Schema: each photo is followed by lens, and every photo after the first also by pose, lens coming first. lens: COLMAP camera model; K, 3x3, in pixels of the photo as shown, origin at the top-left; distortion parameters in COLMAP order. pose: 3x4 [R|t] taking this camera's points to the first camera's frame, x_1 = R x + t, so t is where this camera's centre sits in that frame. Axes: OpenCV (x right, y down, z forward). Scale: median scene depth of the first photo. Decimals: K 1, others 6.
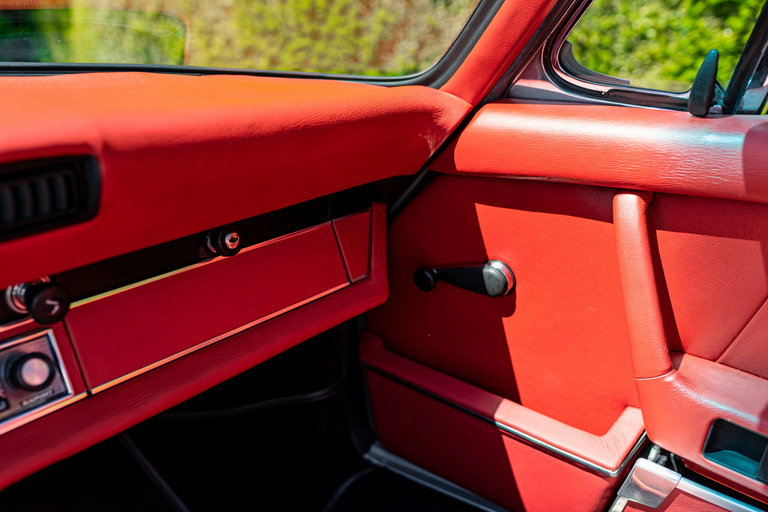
lens RADIAL K [[733.2, 0, 396.8], [0, 733.2, 254.3], [0, 0, 1]] dist [-0.021087, 0.000000]
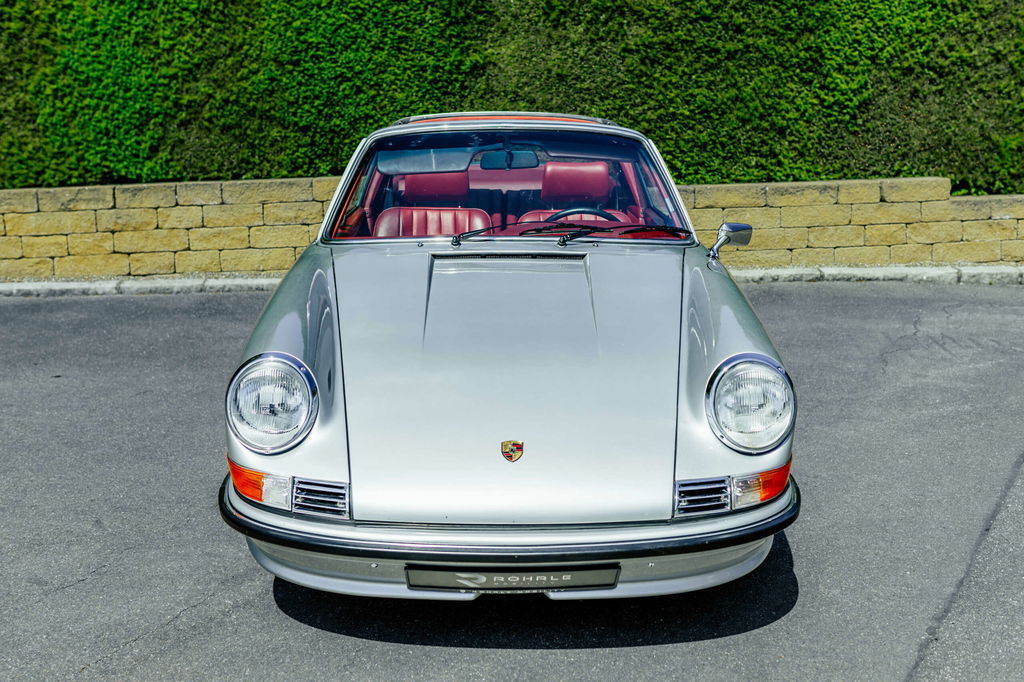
lens RADIAL K [[1136.7, 0, 510.7], [0, 1136.7, 297.6], [0, 0, 1]] dist [-0.021093, 0.000000]
pose [[0.738609, -0.144798, 0.658400, -4.484091], [0.203938, 0.978891, -0.013501, 1.161595], [-0.642547, 0.144245, 0.752547, -6.183155]]
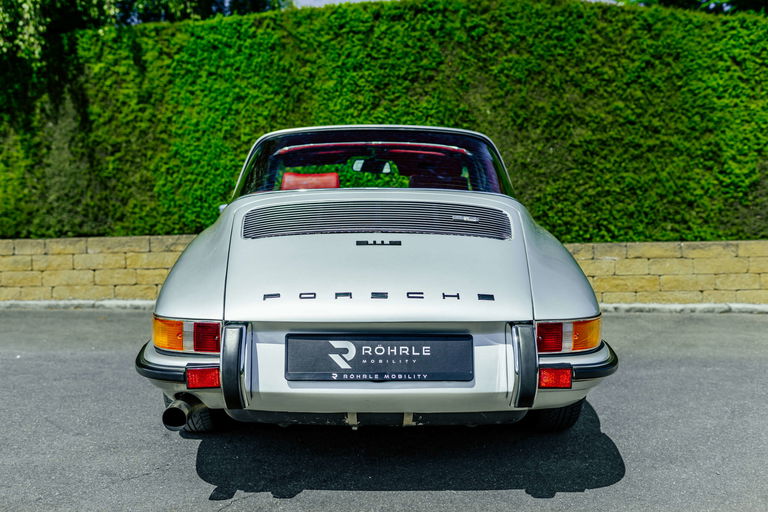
lens RADIAL K [[733.2, 0, 389.3], [0, 733.2, 257.8], [0, 0, 1]] dist [-0.021087, 0.000000]
pose [[0.801883, -0.028595, 0.596797, -3.927590], [0.172668, 0.967325, -0.185656, 1.691420], [-0.571987, 0.251922, 0.780619, -4.907055]]
